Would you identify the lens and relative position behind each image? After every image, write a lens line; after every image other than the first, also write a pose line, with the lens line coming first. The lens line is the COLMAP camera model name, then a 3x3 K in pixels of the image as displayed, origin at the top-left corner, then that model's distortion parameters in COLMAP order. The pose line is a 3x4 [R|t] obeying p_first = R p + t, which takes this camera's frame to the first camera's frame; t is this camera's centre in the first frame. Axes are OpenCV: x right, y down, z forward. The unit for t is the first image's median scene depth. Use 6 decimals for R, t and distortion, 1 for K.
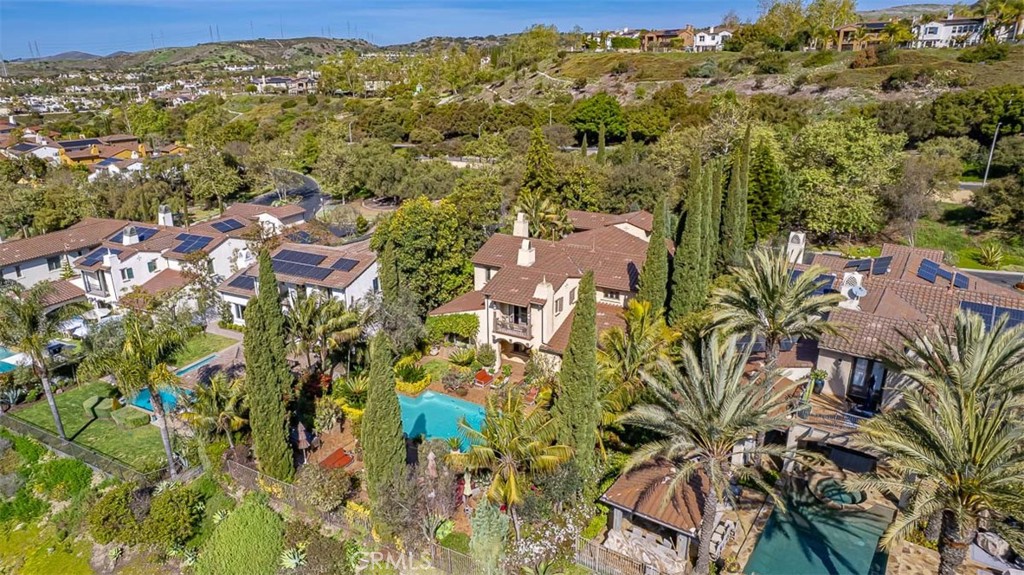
lens RADIAL K [[671.4, 0, 495.1], [0, 671.4, 284.6], [0, 0, 1]] dist [-0.031295, 0.001739]
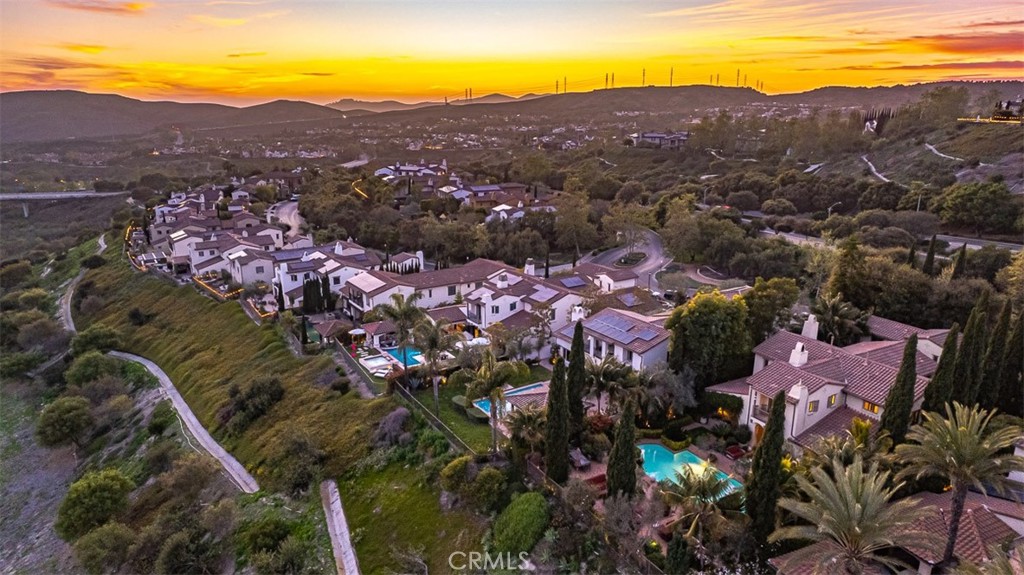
lens RADIAL K [[671.4, 0, 495.1], [0, 671.4, 284.6], [0, 0, 1]] dist [-0.031295, 0.001739]
pose [[0.857797, 0.143398, -0.493580, 0.121792], [-0.173580, 0.984697, -0.015585, -0.047176], [0.483792, 0.099044, 0.869561, -0.207874]]
